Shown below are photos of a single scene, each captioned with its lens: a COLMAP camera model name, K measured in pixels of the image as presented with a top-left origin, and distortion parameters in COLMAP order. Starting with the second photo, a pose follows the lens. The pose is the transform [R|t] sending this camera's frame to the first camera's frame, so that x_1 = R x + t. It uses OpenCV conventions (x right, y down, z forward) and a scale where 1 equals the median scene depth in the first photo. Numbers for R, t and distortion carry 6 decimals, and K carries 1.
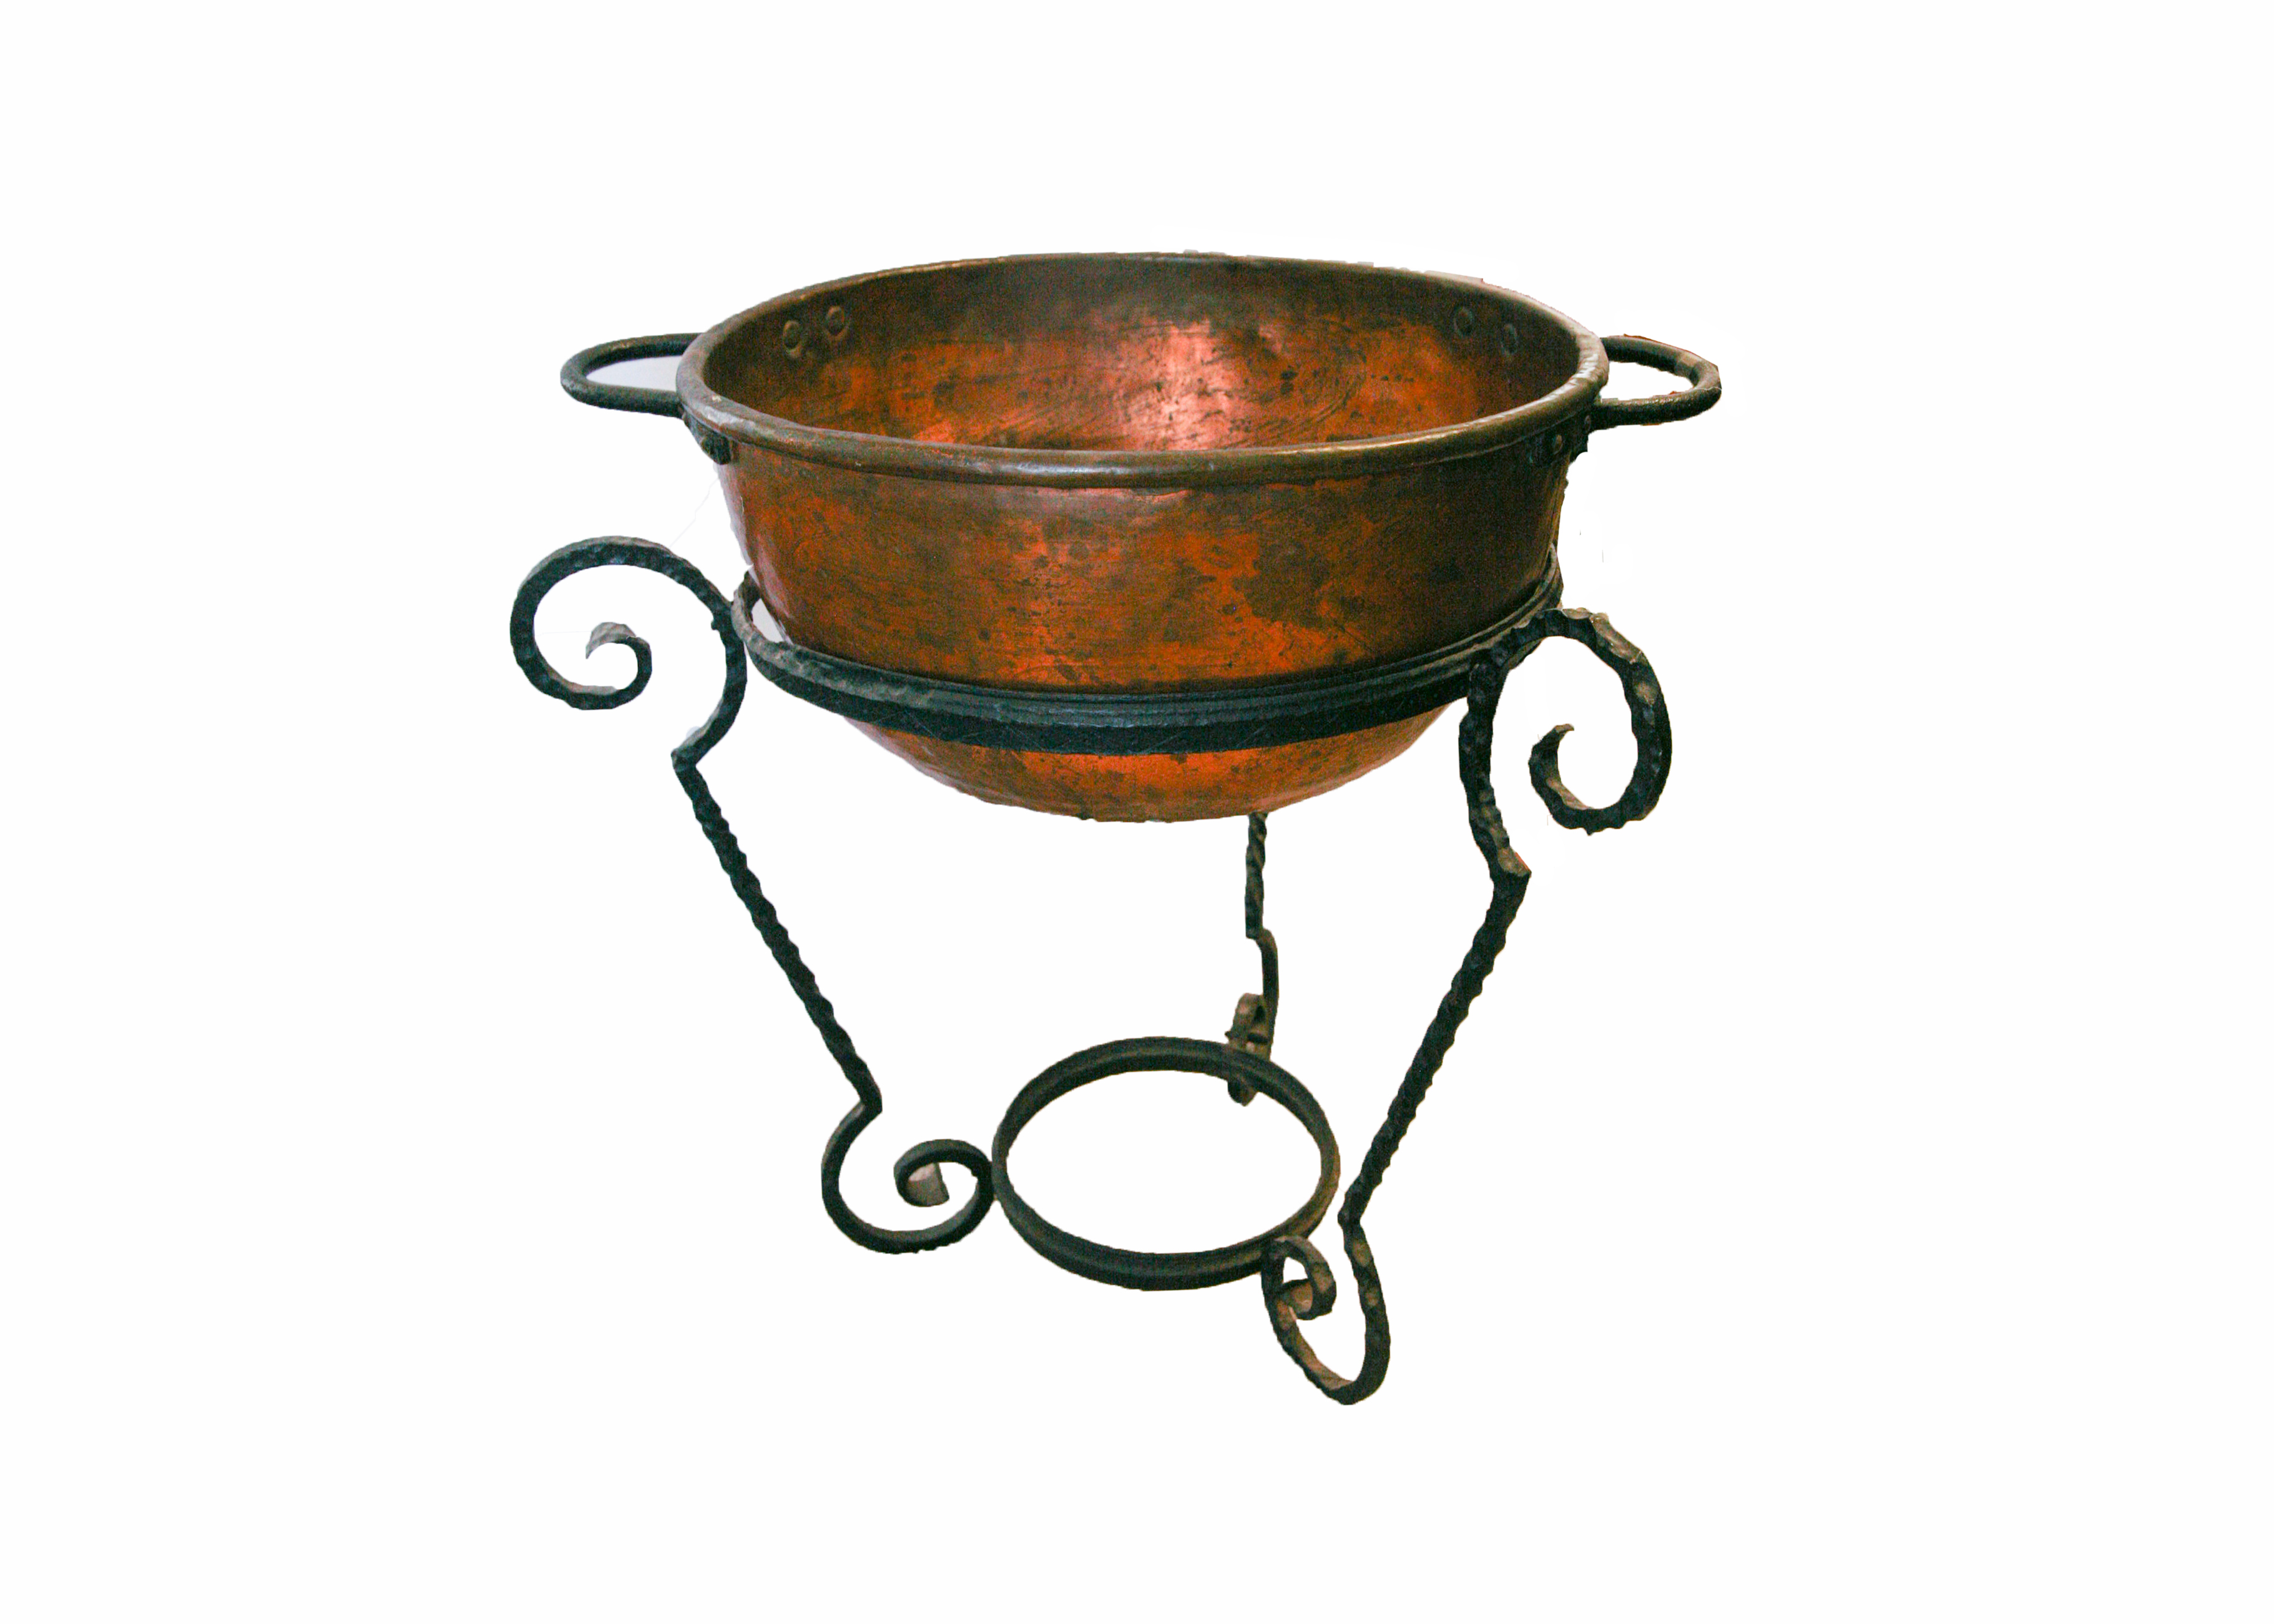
lens RADIAL K [[1562.0, 0, 1128.6], [0, 1562.0, 777.0], [0, 0, 1]] dist [-0.103277, -0.001067]
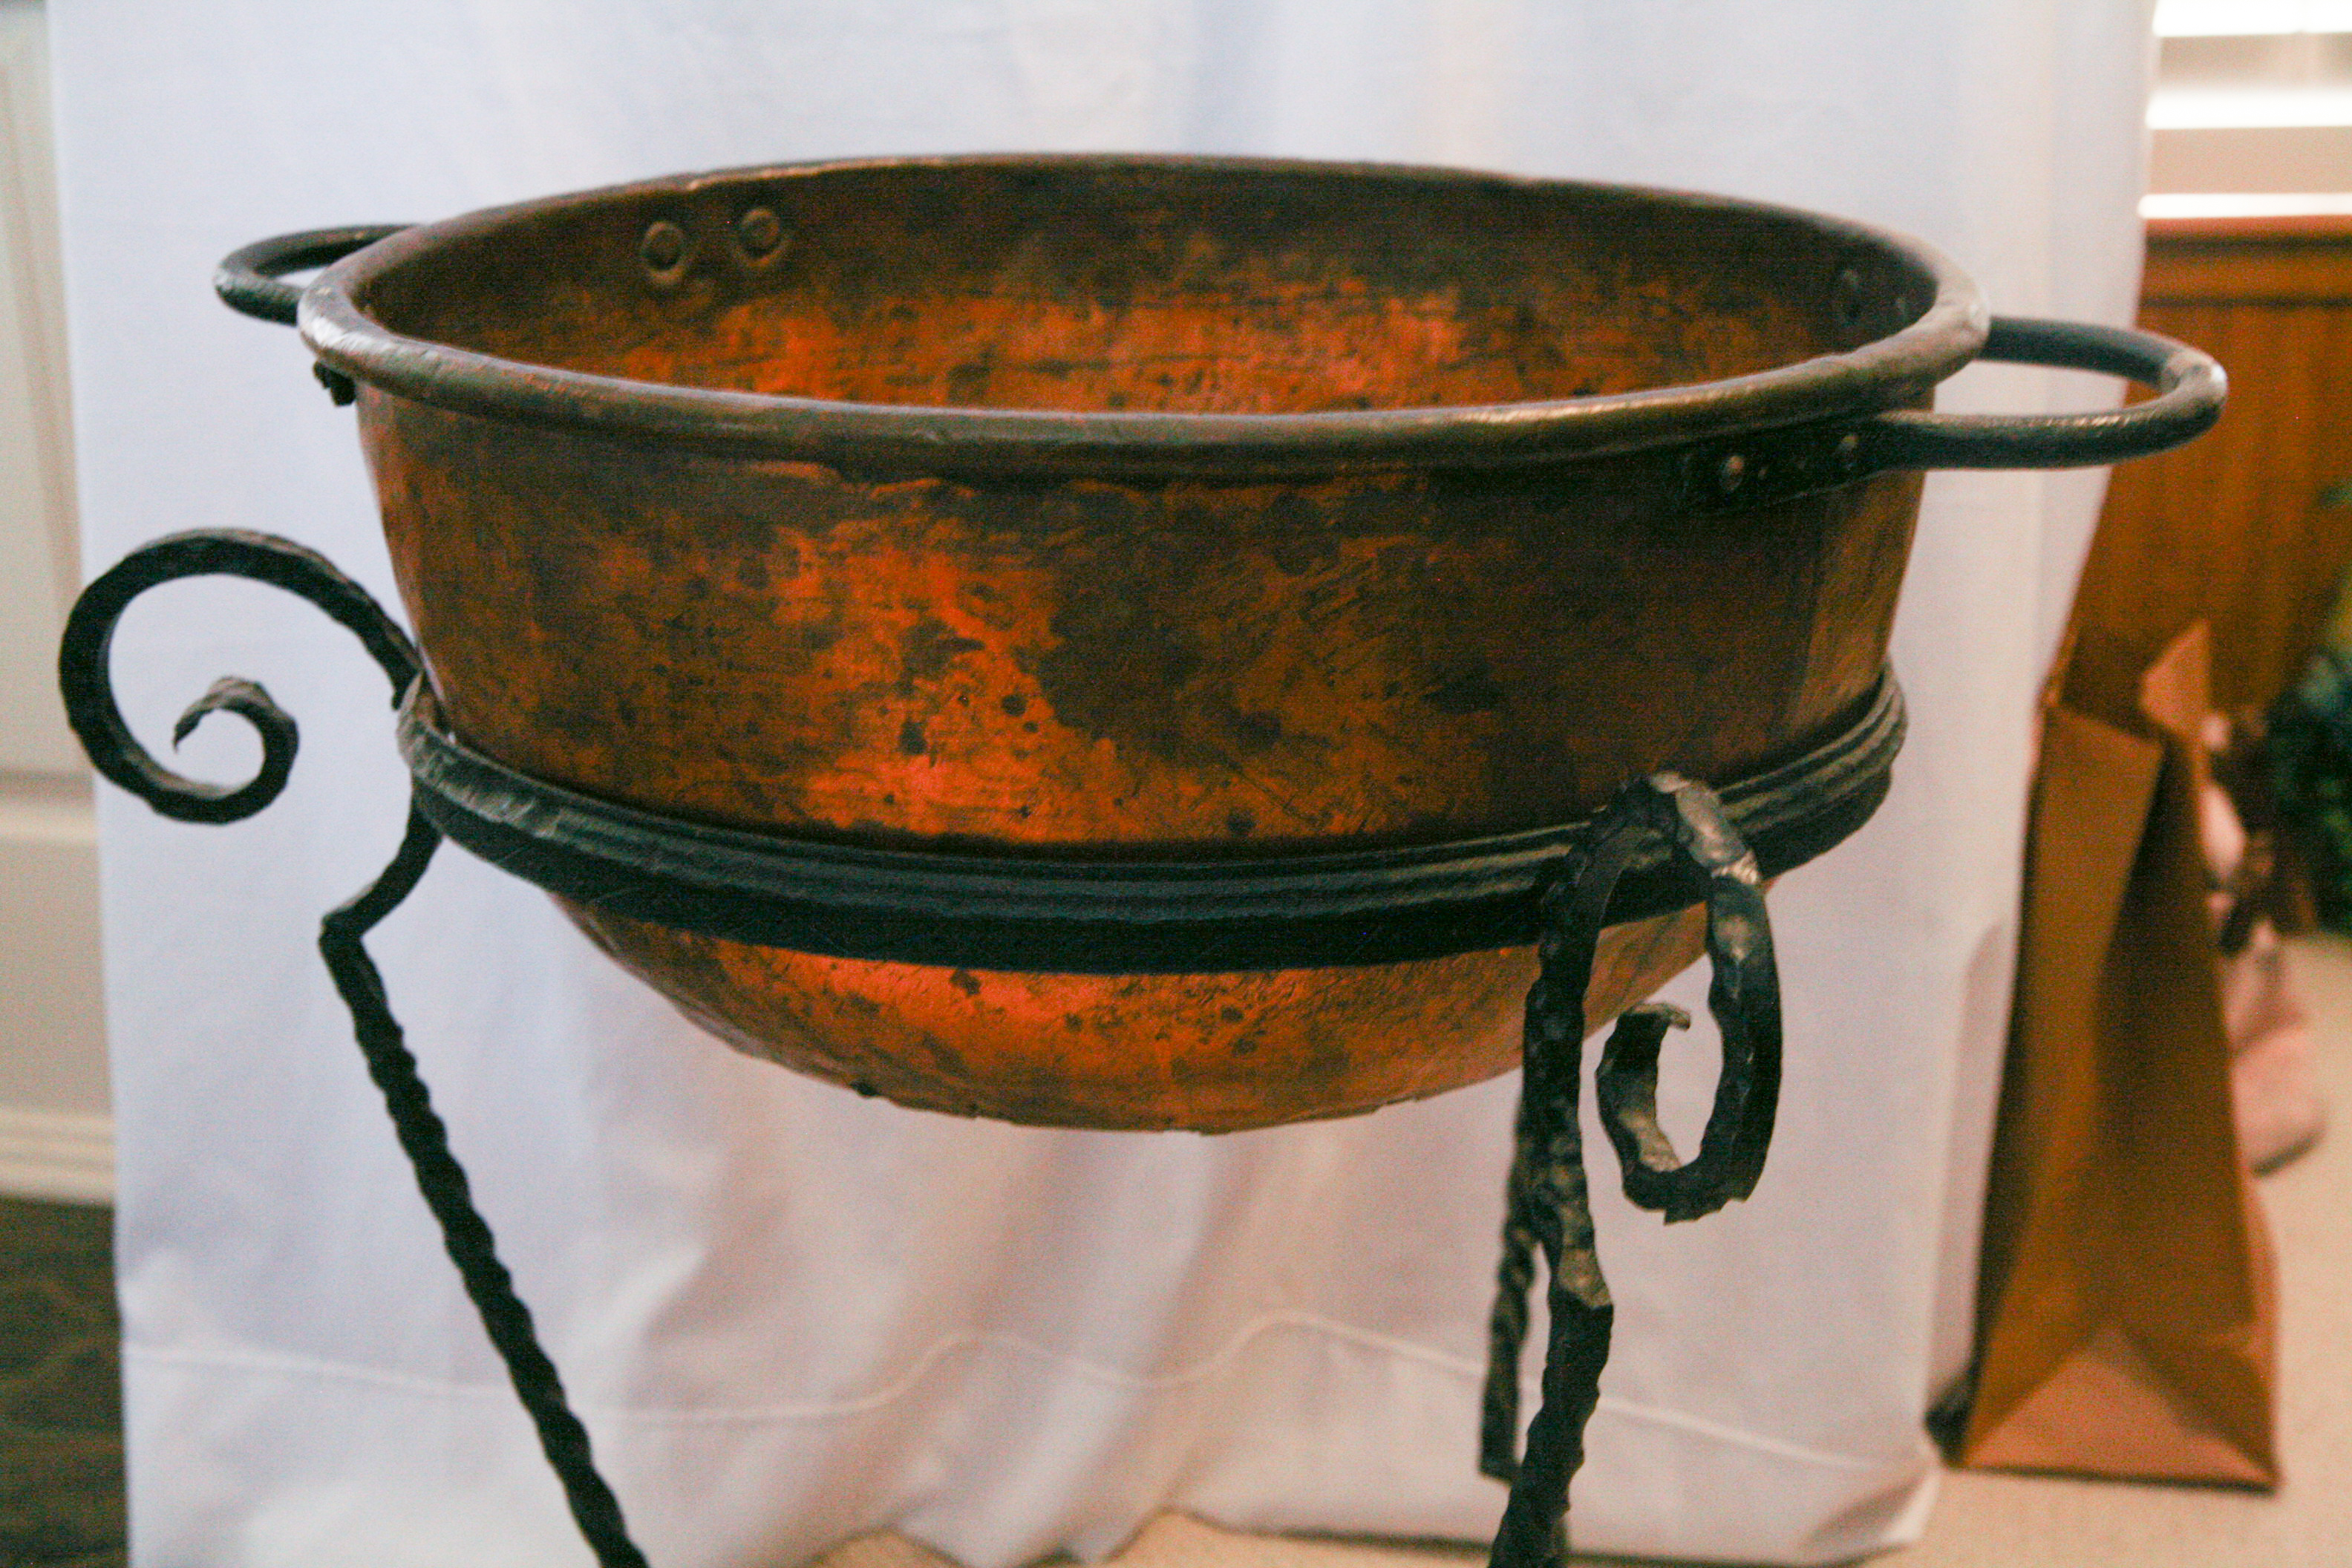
lens RADIAL K [[2938.1, 0, 1182.2], [0, 2938.1, 780.6], [0, 0, 1]] dist [0.004339, 0.000000]
pose [[0.958094, 0.104763, -0.266611, 0.315952], [-0.146446, 0.979038, -0.141560, 0.044723], [0.246192, 0.174671, 0.953352, 0.021474]]
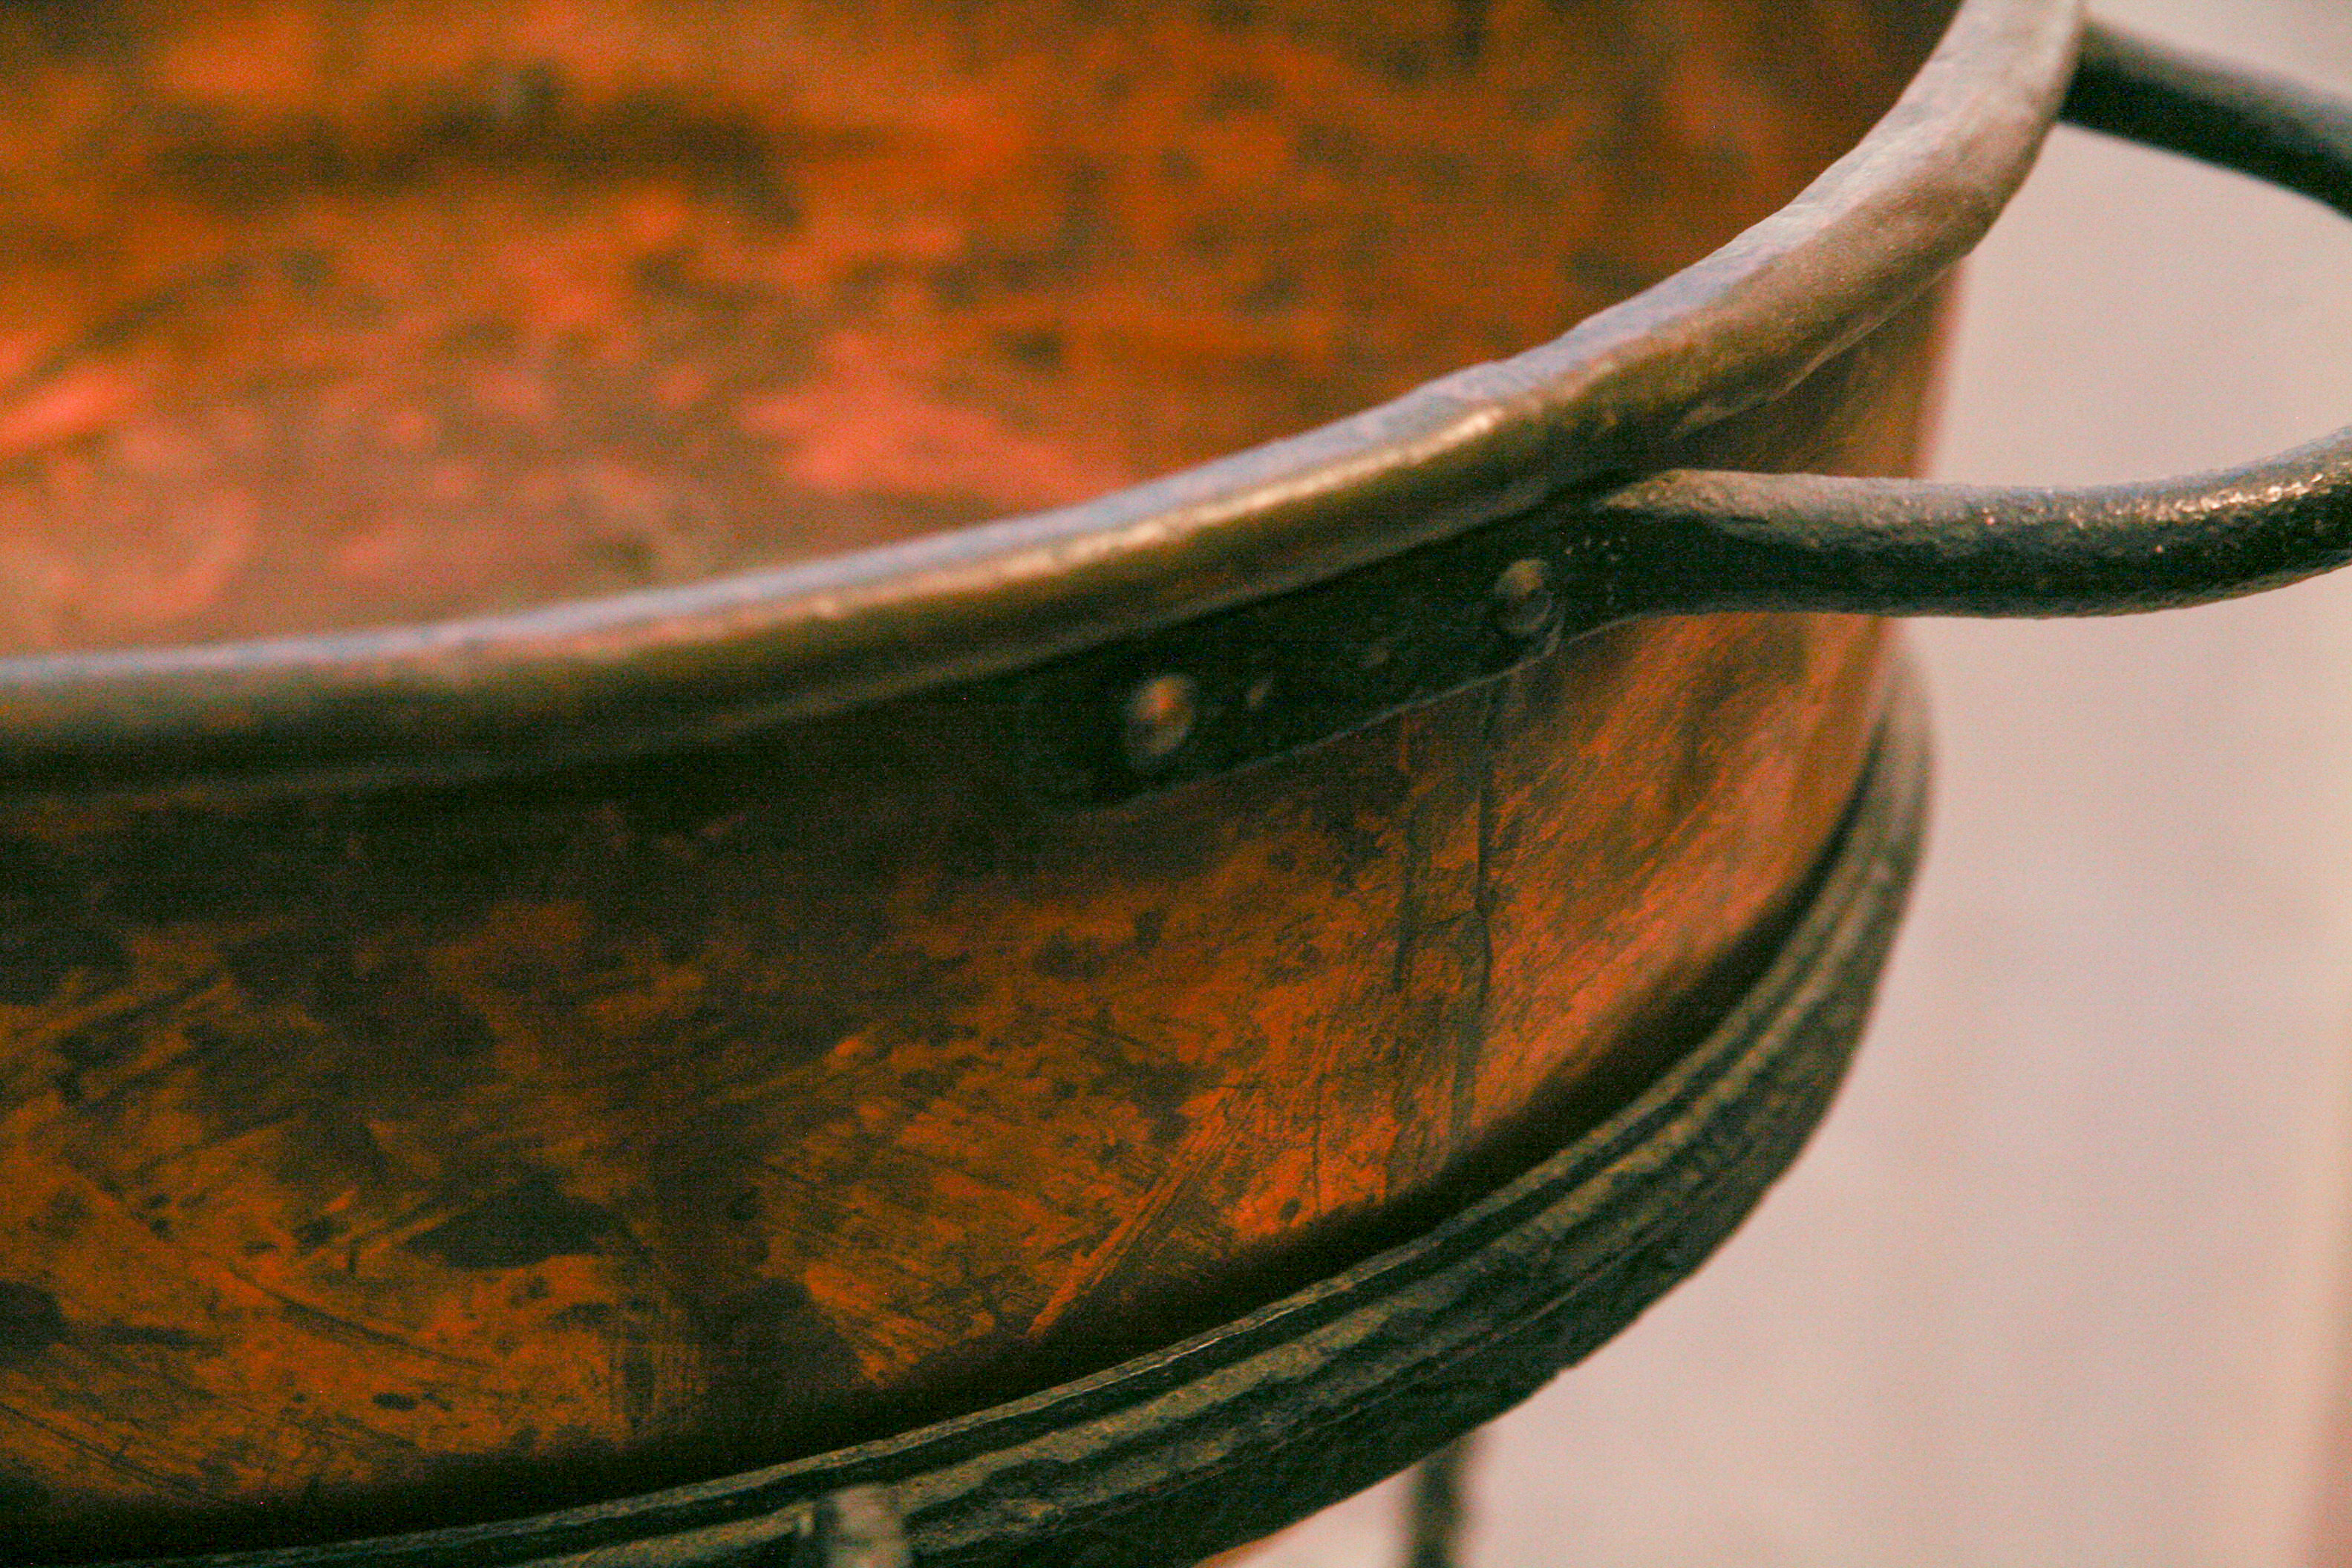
lens RADIAL K [[4466.6, 0, 1178.8], [0, 4466.6, 791.7], [0, 0, 1]] dist [0.094610, 0.000000]
pose [[0.922001, 0.179641, -0.342993, 0.416304], [-0.167996, 0.983732, 0.063633, -0.206685], [0.348844, -0.001048, 0.937180, 0.353076]]
